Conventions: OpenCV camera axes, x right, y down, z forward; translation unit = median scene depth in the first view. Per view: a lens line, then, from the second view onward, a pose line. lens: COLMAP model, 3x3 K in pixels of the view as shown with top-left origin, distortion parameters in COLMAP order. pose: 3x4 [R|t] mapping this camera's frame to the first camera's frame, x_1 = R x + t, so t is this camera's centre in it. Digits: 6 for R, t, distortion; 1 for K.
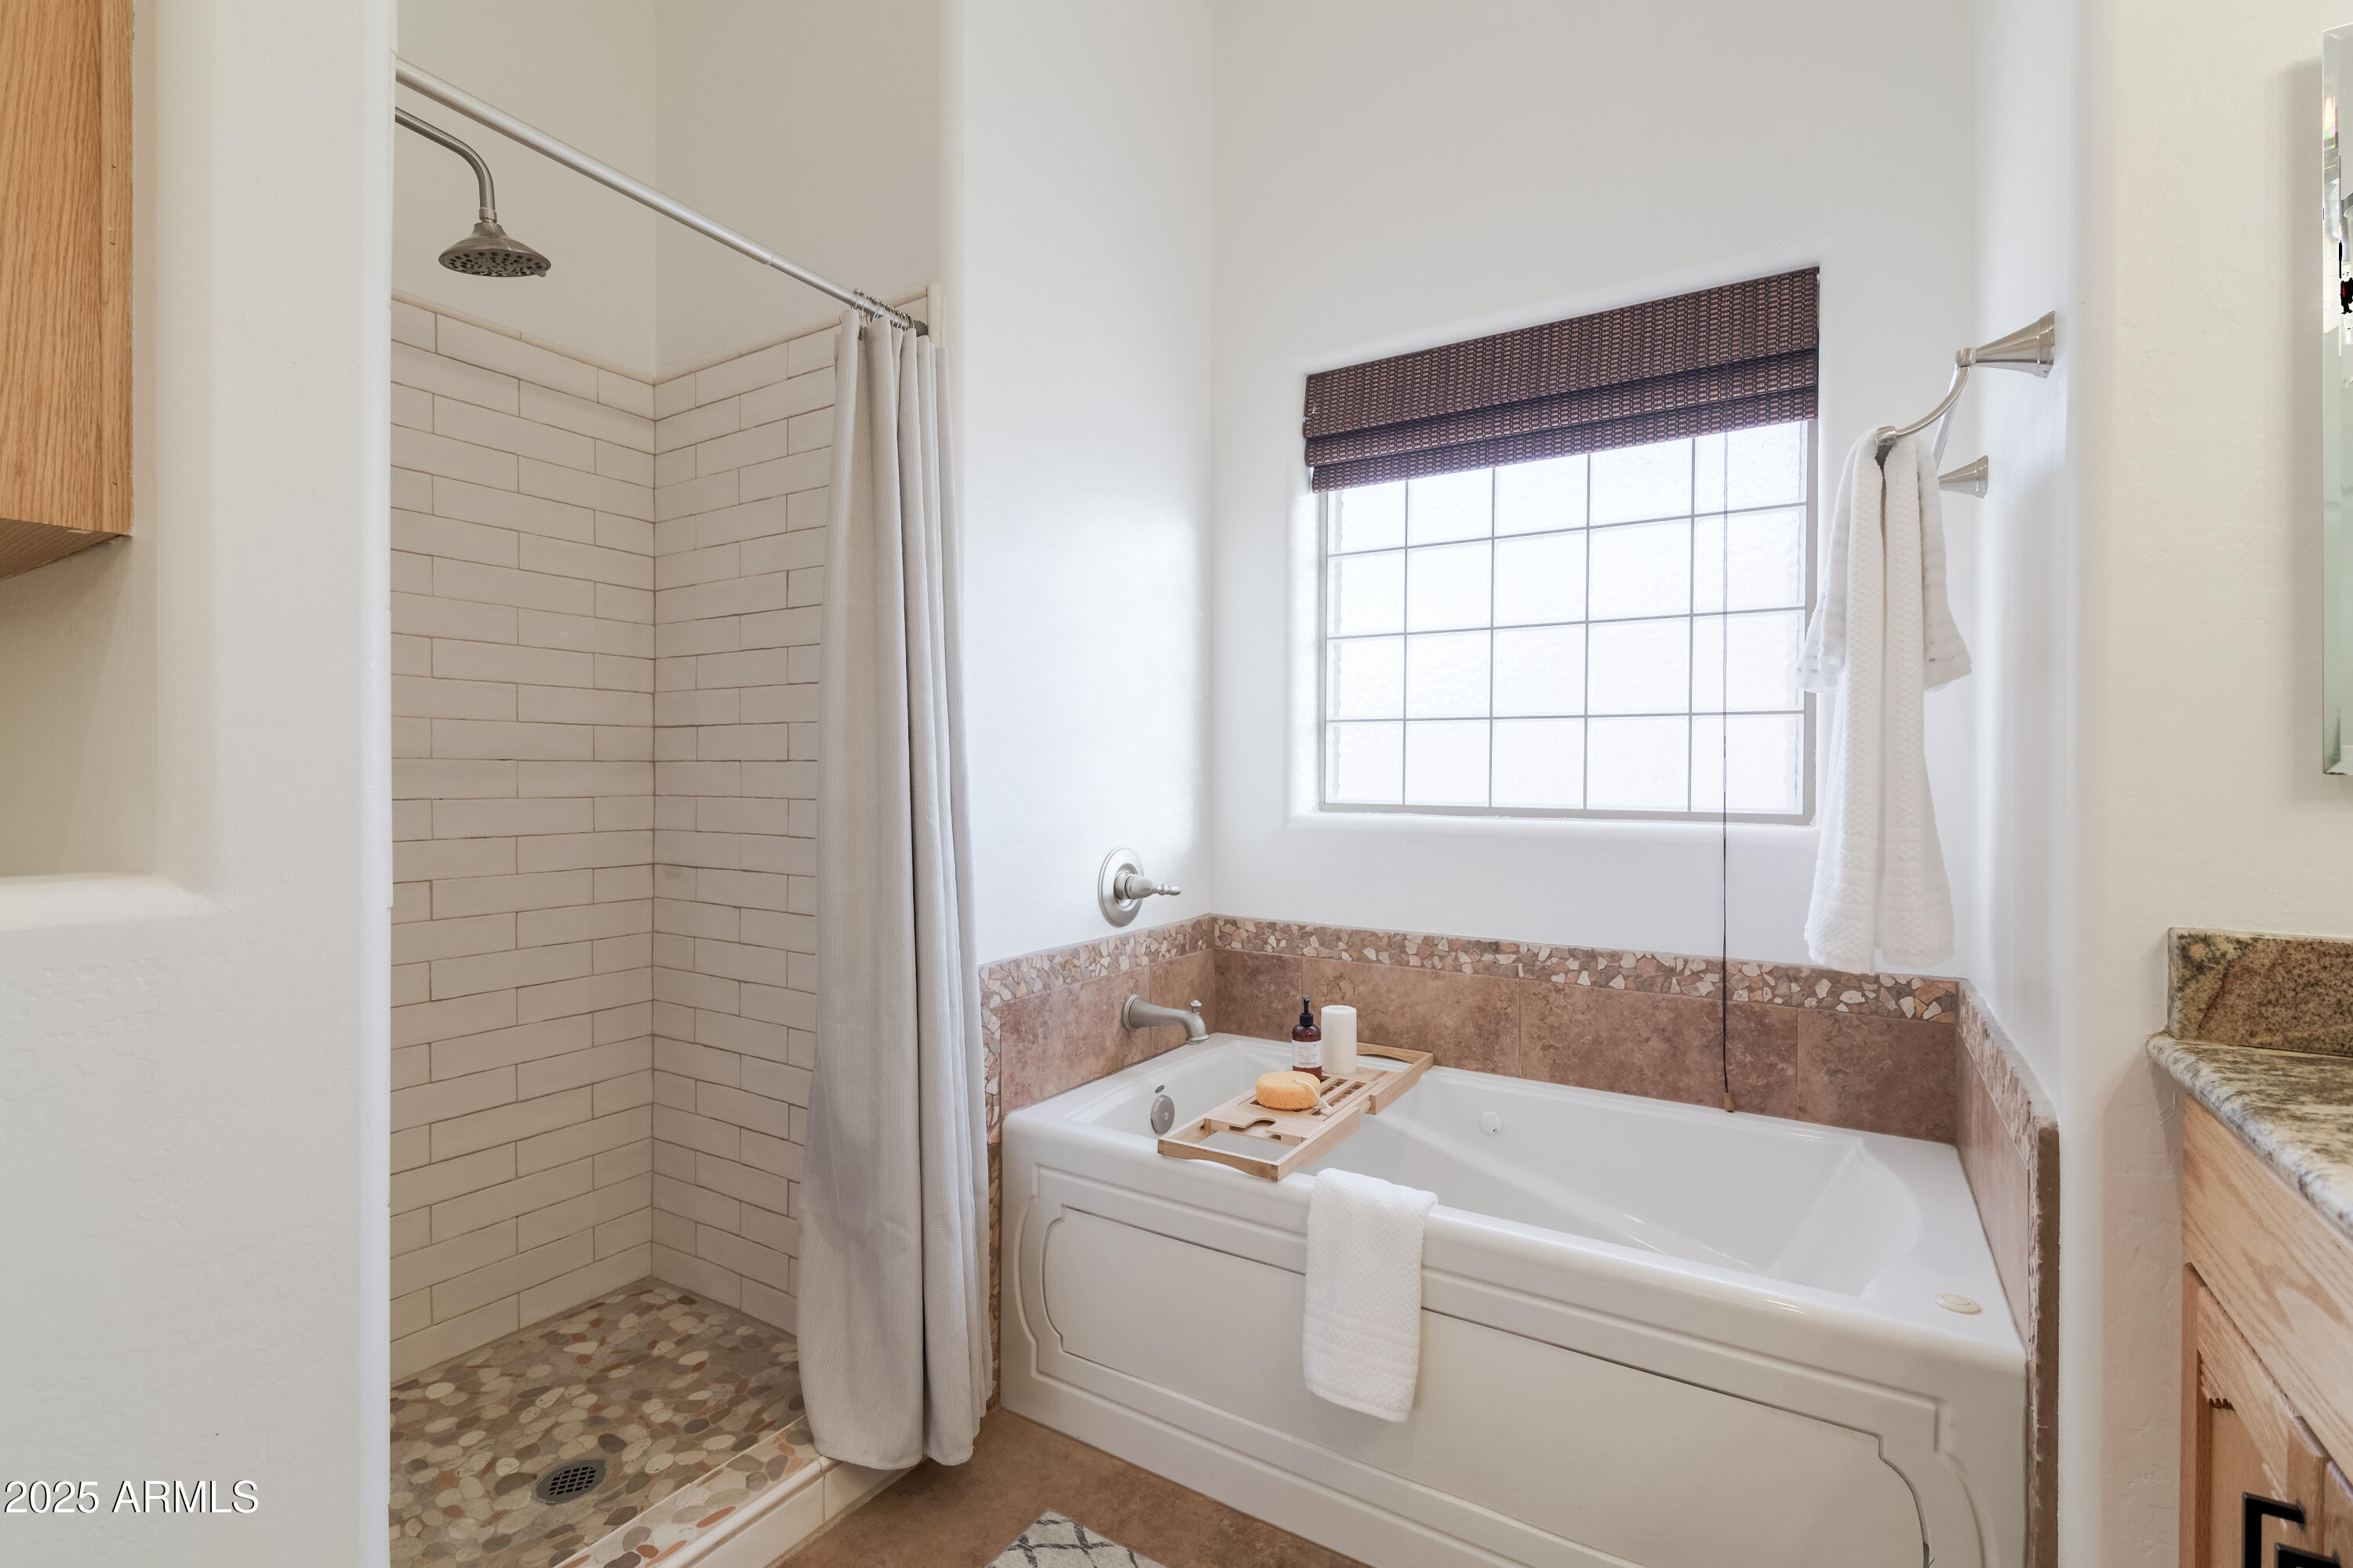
lens RADIAL K [[1054.6, 0, 1176.5], [0, 1054.6, 784.0], [0, 0, 1]] dist [0.004074, -0.000805]
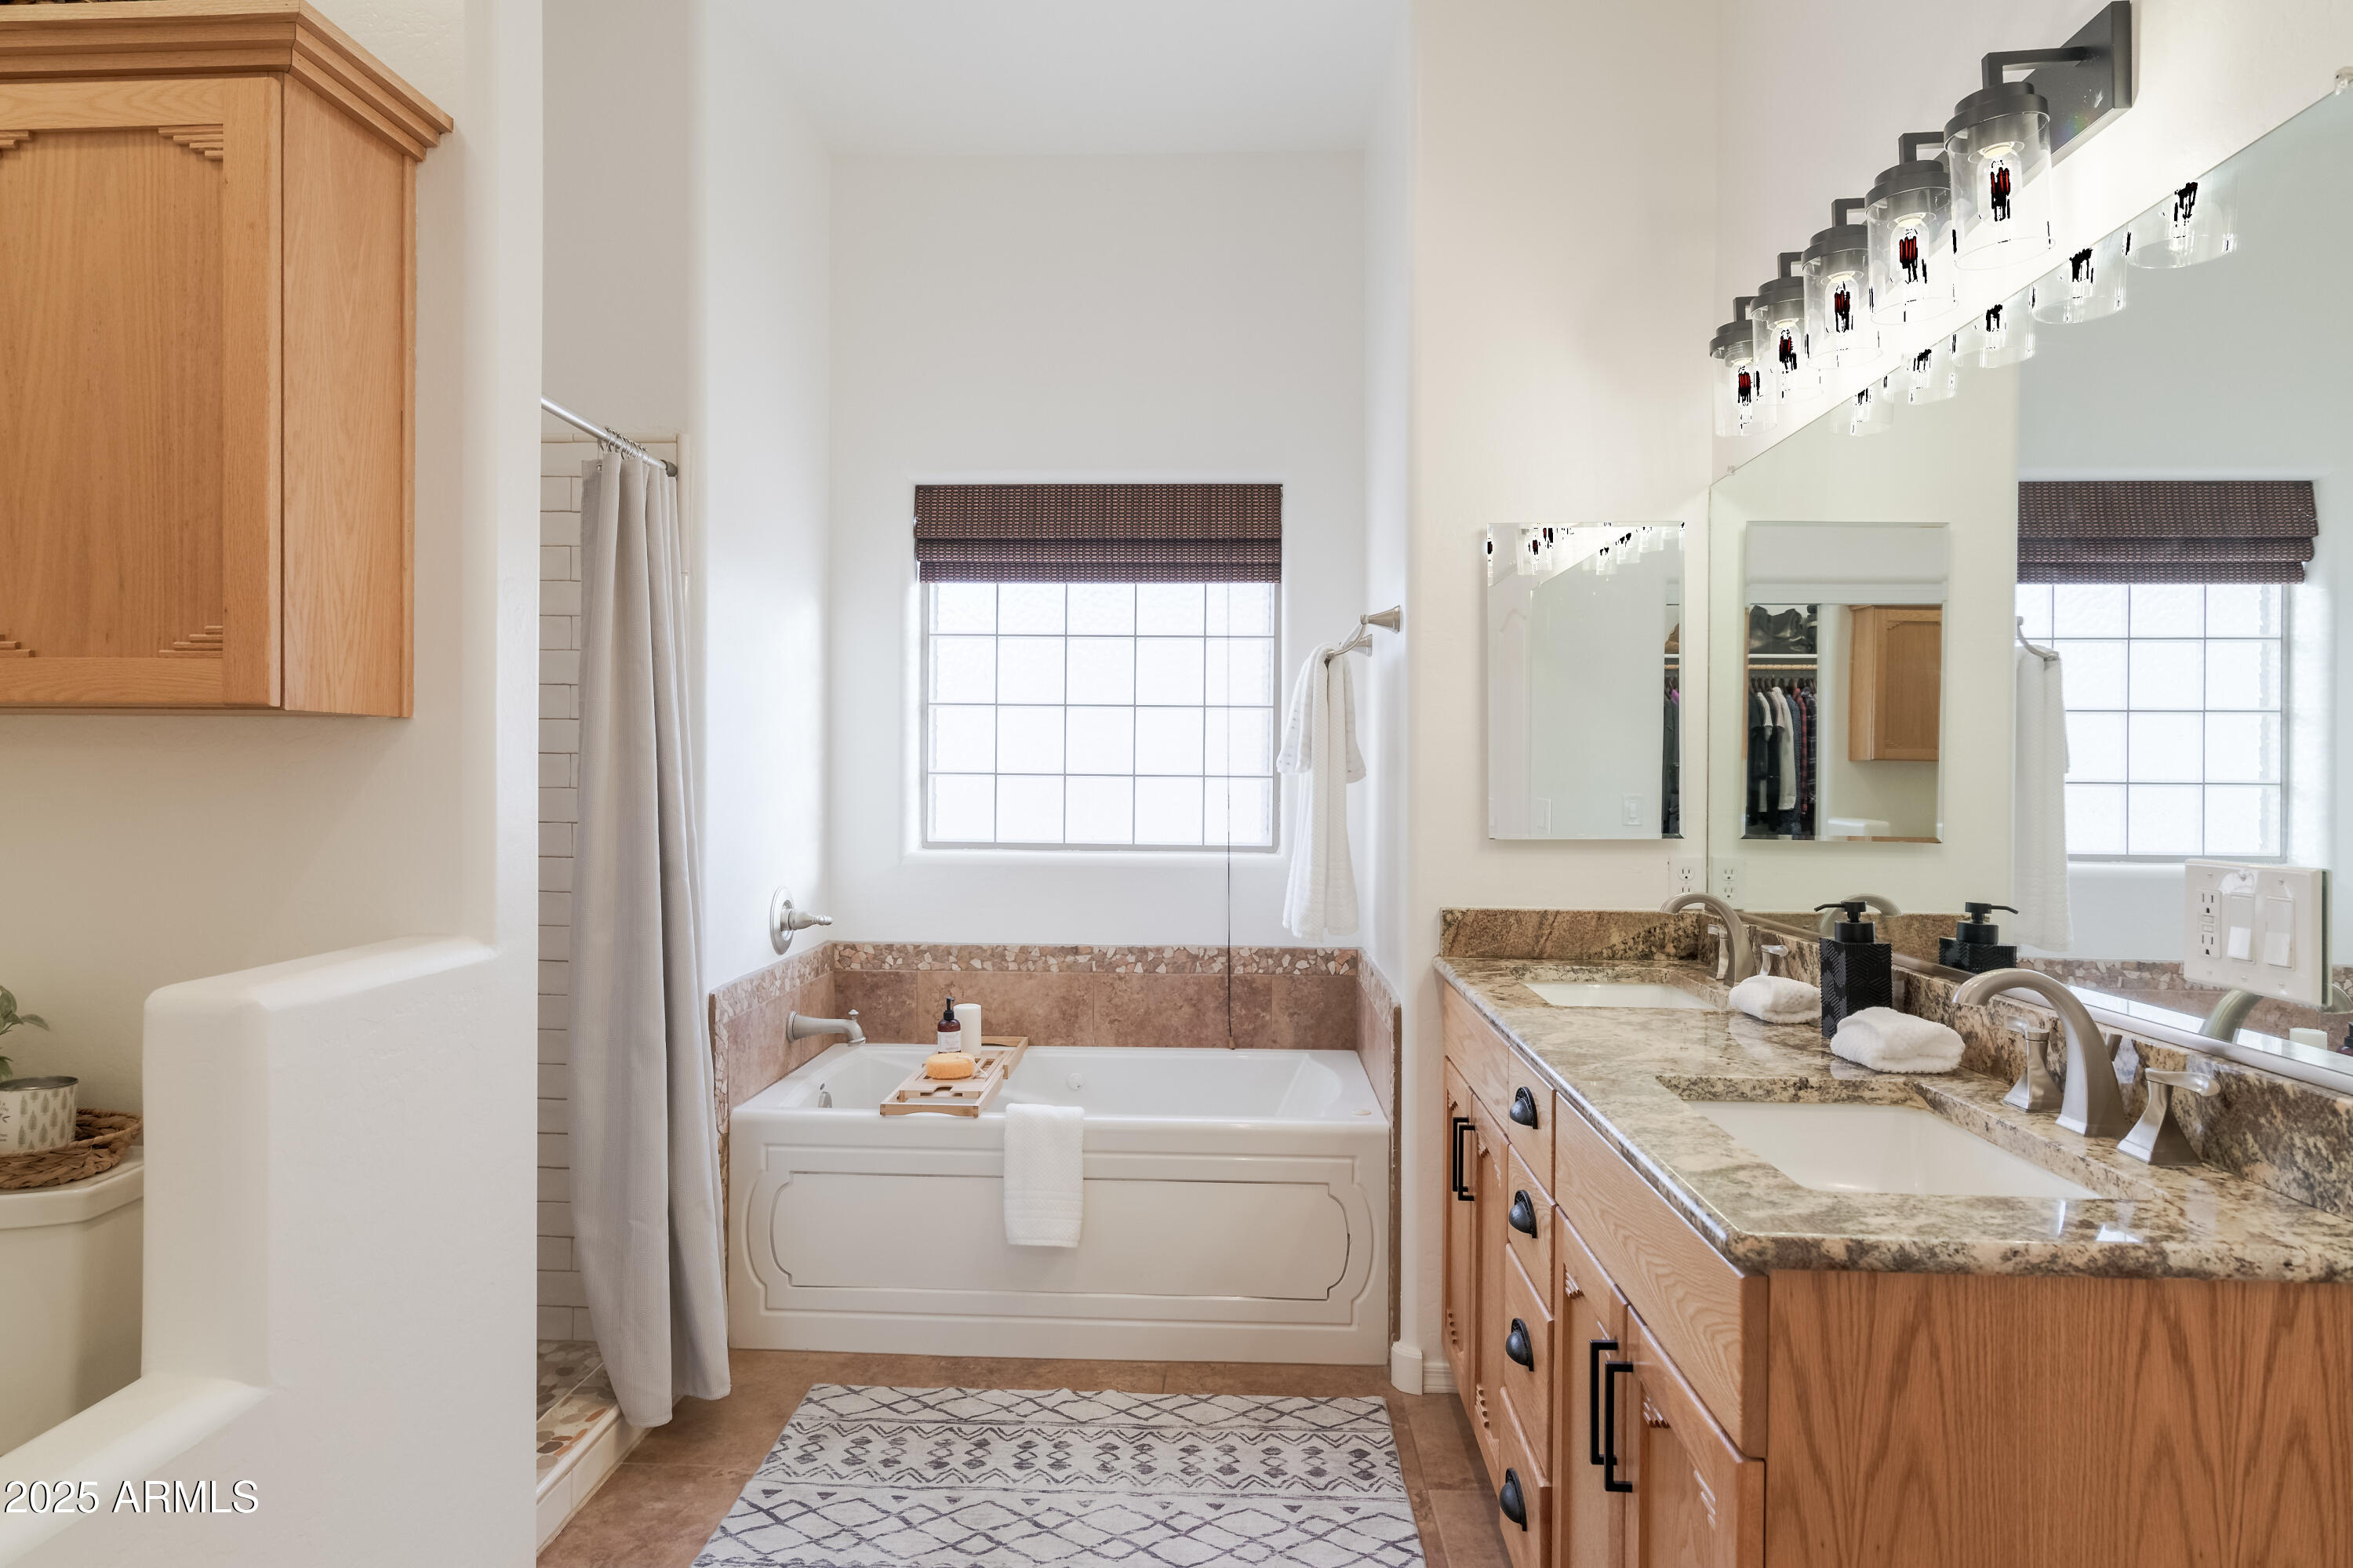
lens RADIAL K [[1331.7, 0, 1176.5], [0, 1331.7, 784.0], [0, 0, 1]] dist [-0.003072, -0.000348]
pose [[0.870363, -0.003272, 0.492400, -0.433799], [0.002053, 0.999993, 0.003017, -0.062694], [-0.492407, -0.001615, 0.870364, -0.548223]]
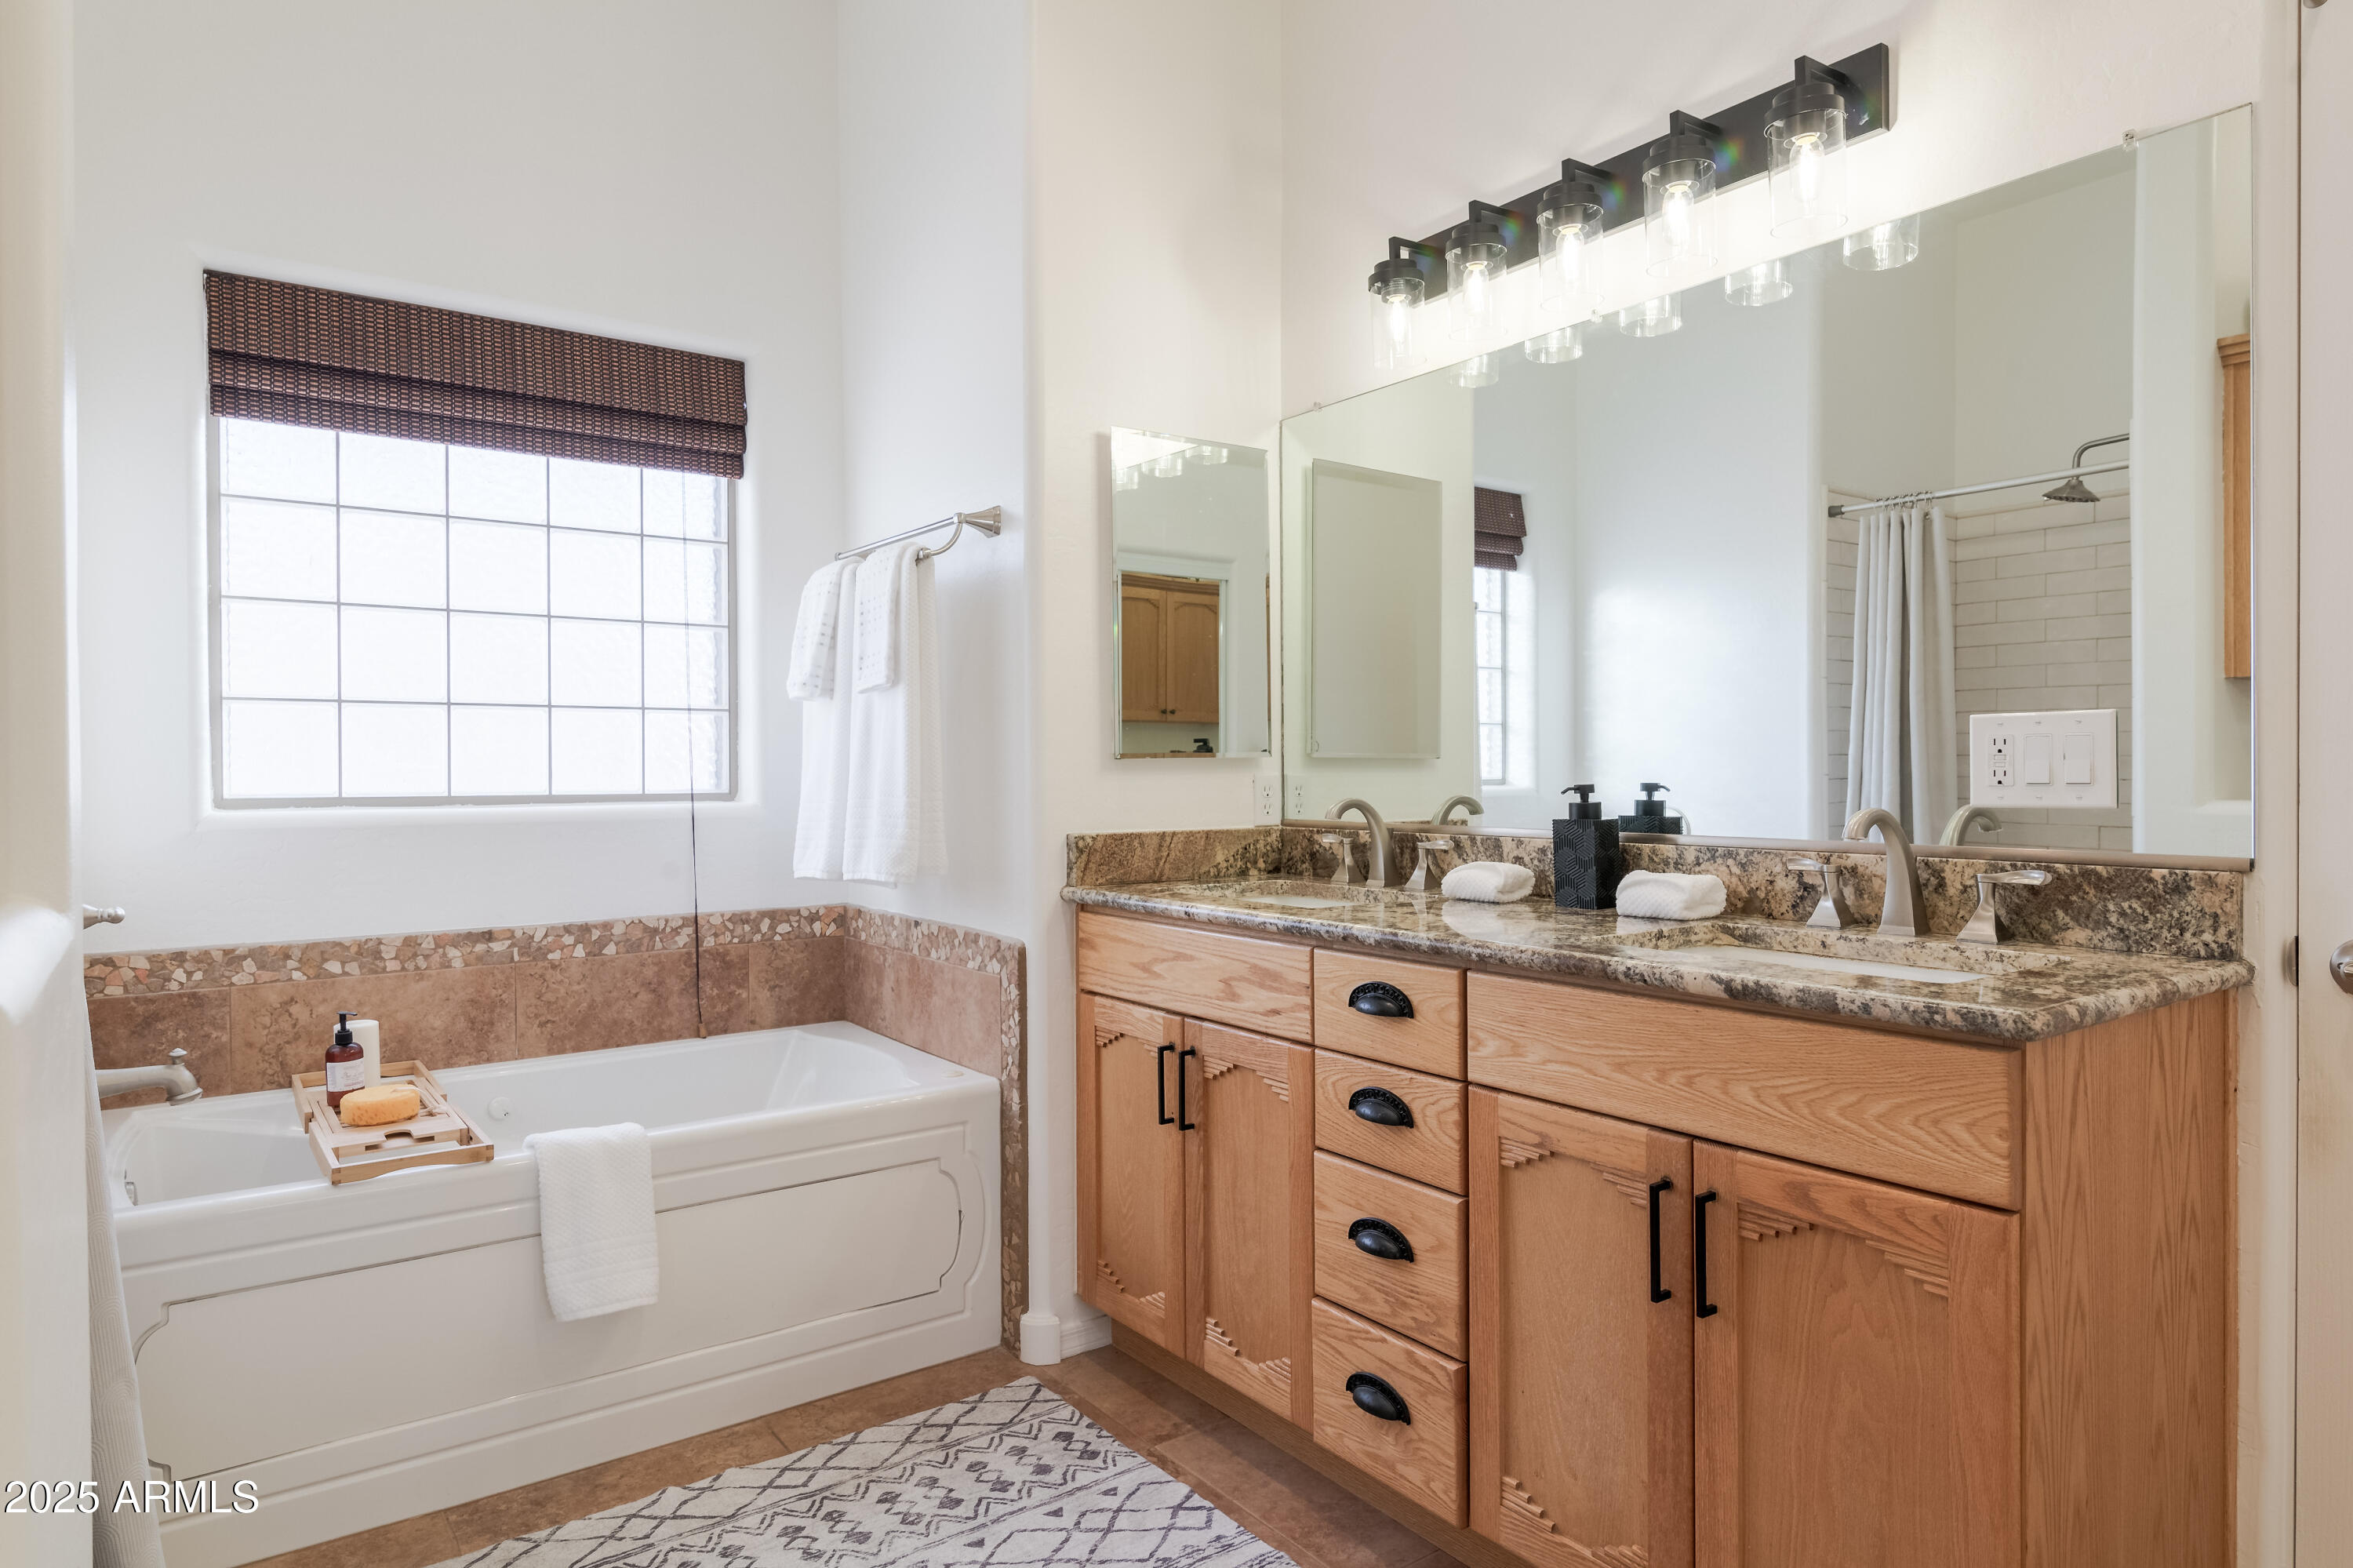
lens RADIAL K [[1356.5, 0, 1176.5], [0, 1356.5, 784.0], [0, 0, 1]] dist [-0.001343, -0.000785]
pose [[0.373243, -0.021008, 0.927496, -0.676070], [0.013786, 0.999759, 0.017097, -0.001804], [-0.927631, 0.006405, 0.373443, -0.085980]]
